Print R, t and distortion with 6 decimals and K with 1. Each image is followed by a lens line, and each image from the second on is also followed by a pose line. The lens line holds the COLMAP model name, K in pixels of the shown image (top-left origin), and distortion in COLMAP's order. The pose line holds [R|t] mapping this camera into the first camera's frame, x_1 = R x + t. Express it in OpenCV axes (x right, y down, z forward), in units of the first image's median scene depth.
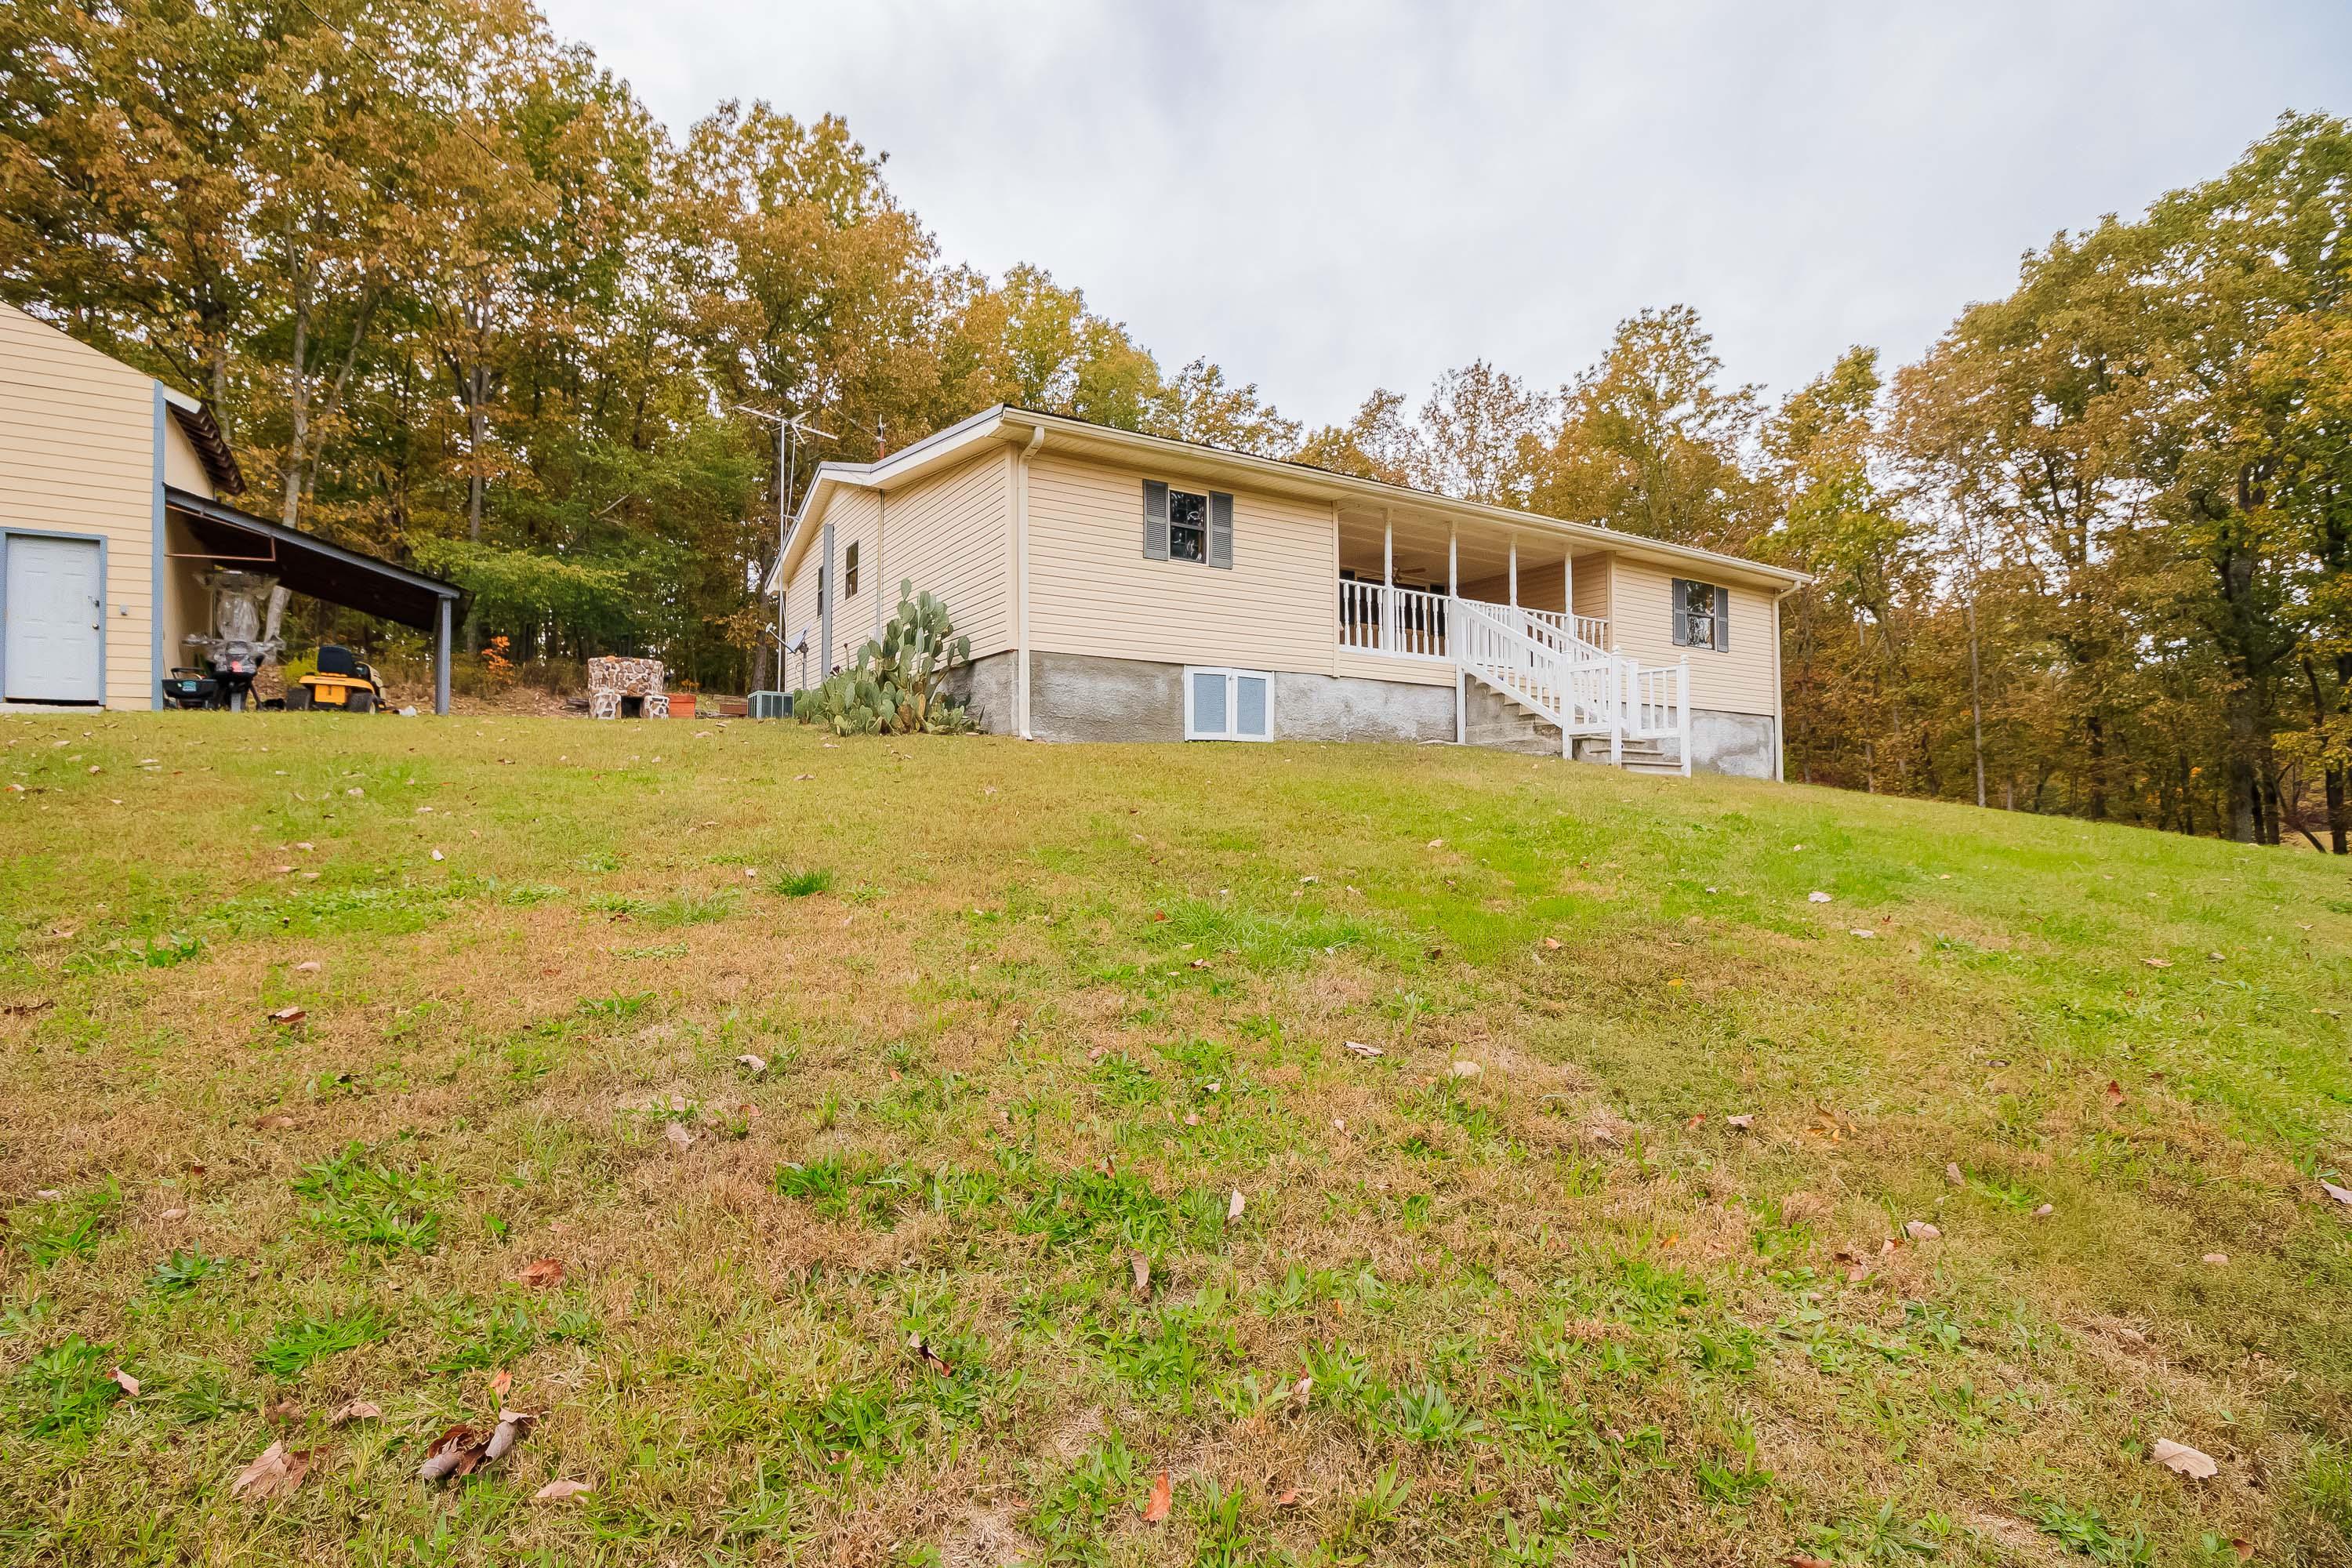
lens RADIAL K [[1122.5, 0, 1176.0], [0, 1122.5, 784.0], [0, 0, 1]] dist [0.000911, -0.014505]
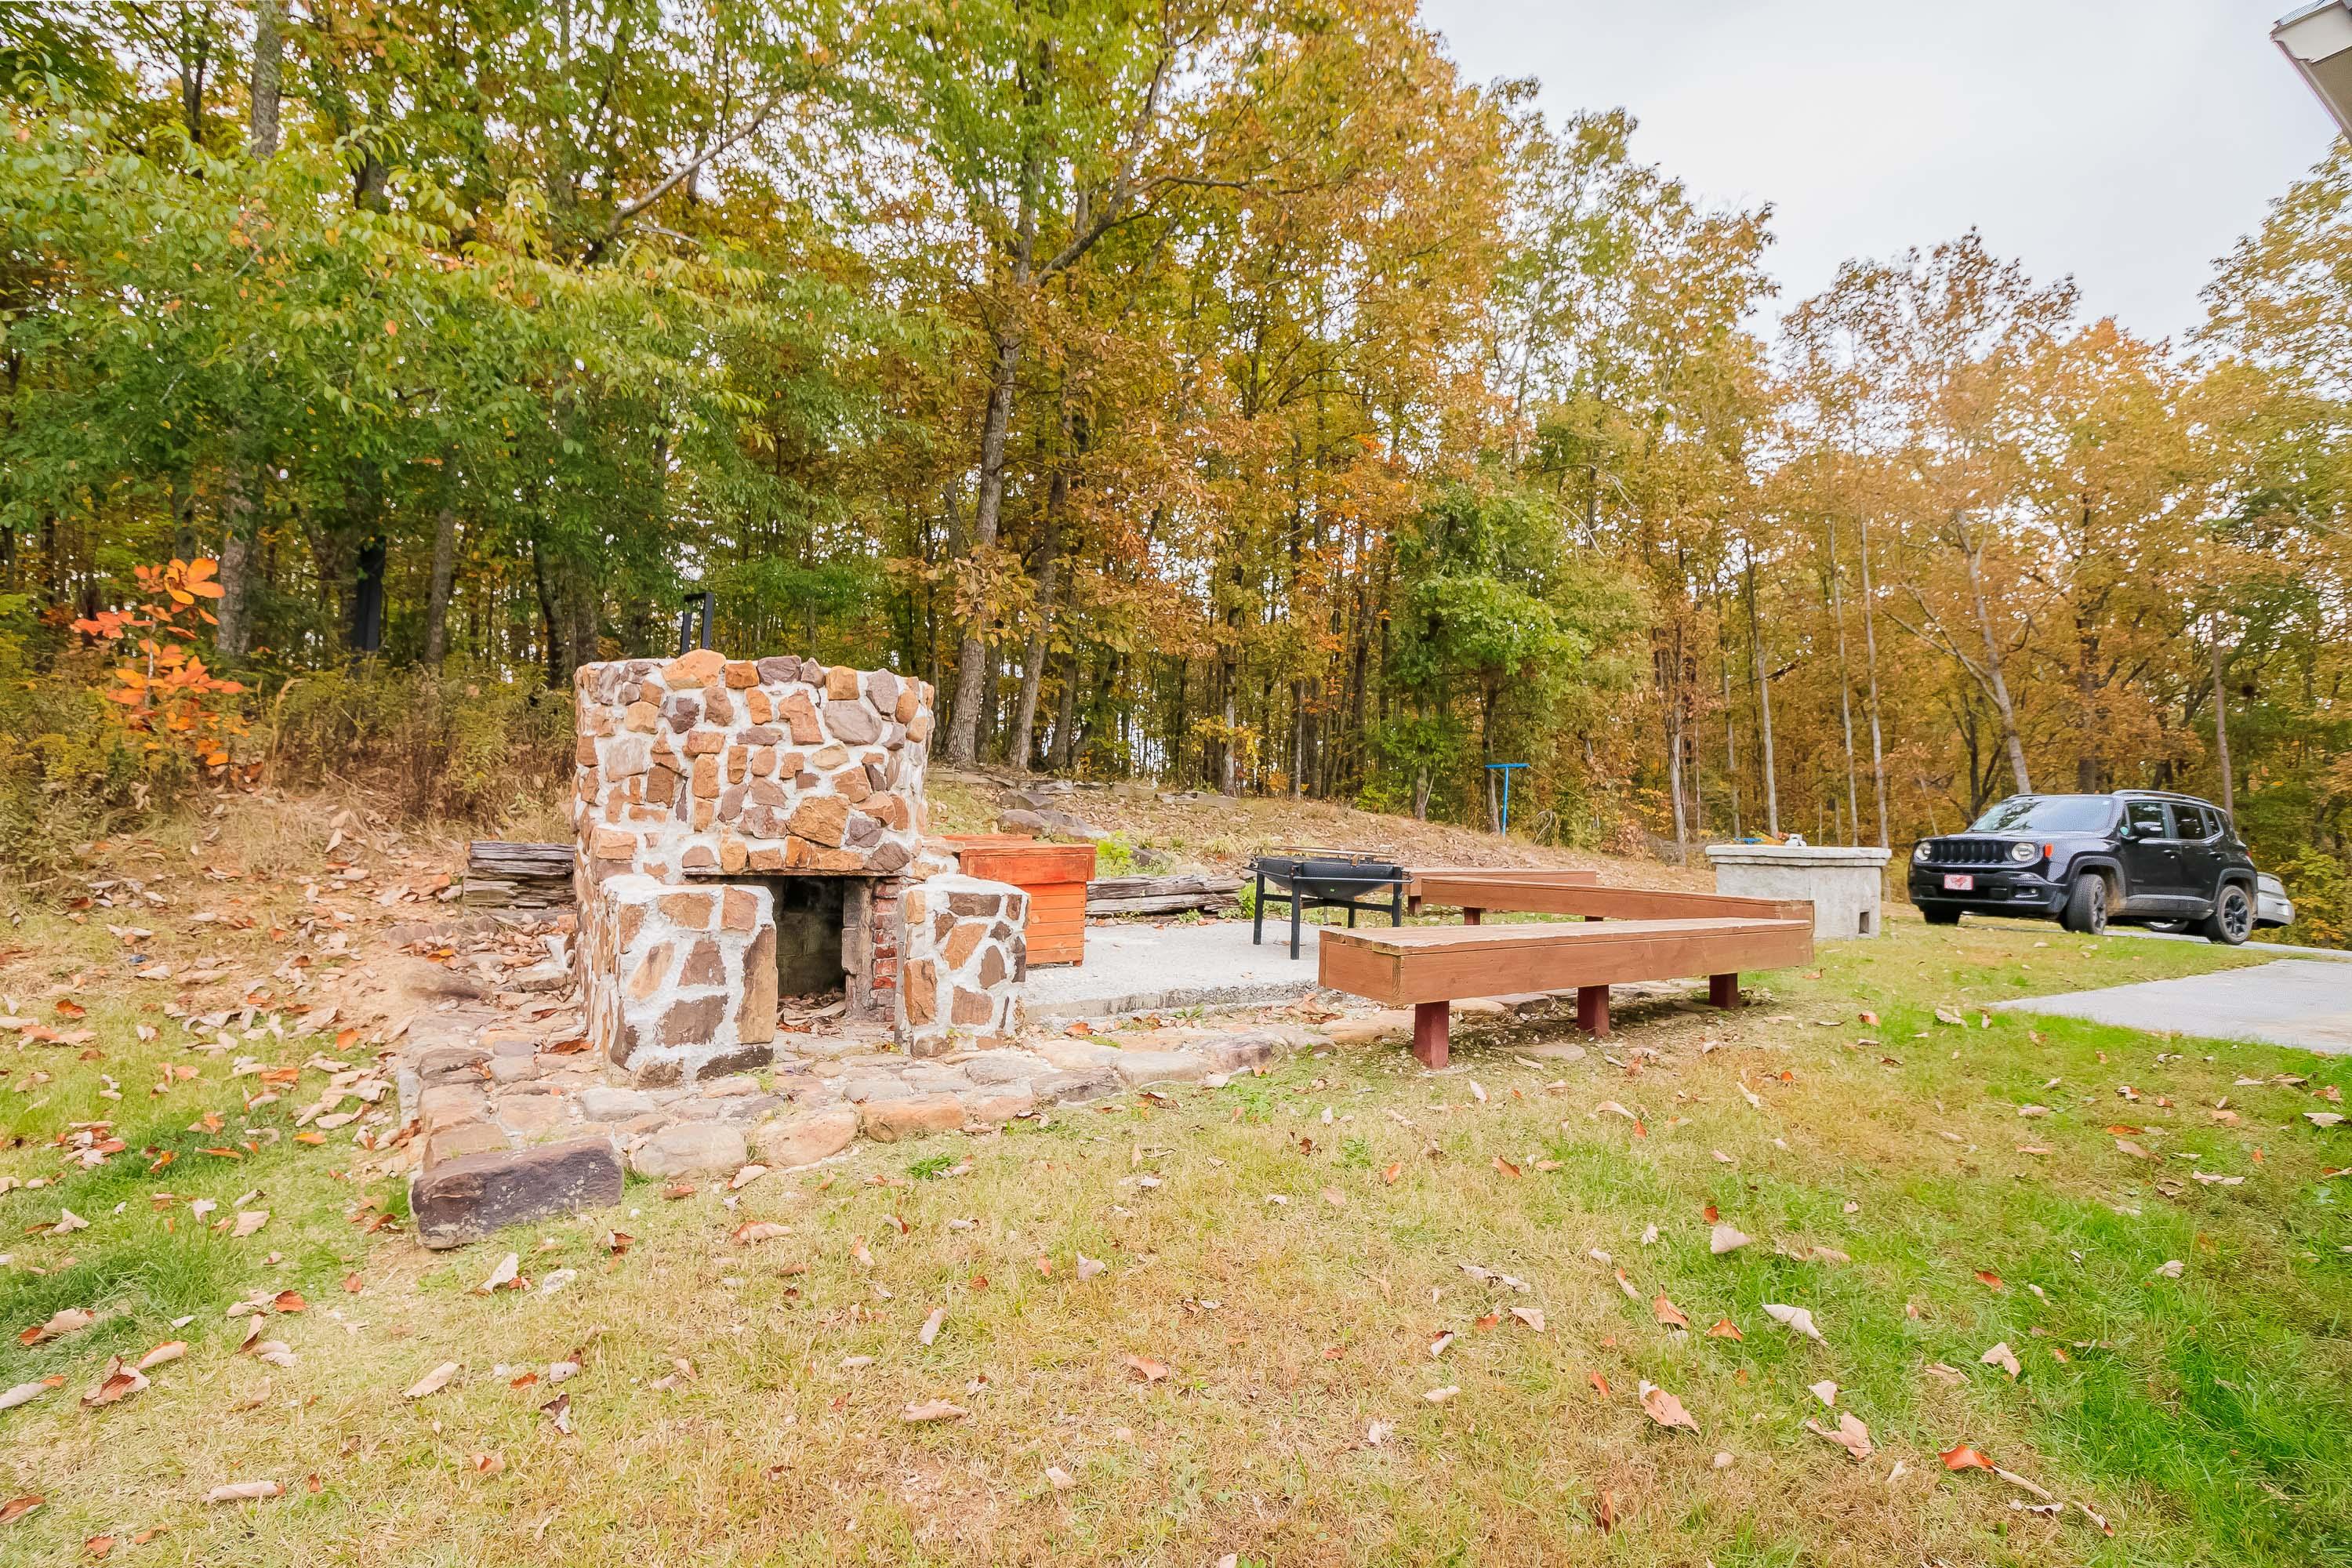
lens RADIAL K [[1122.5, 0, 1176.0], [0, 1122.5, 784.0], [0, 0, 1]] dist [0.000911, -0.014505]
pose [[0.999641, 0.021286, 0.016280, -0.420437], [-0.020890, 0.999490, -0.024154, -0.087764], [-0.016786, 0.023805, 0.999576, 0.798905]]
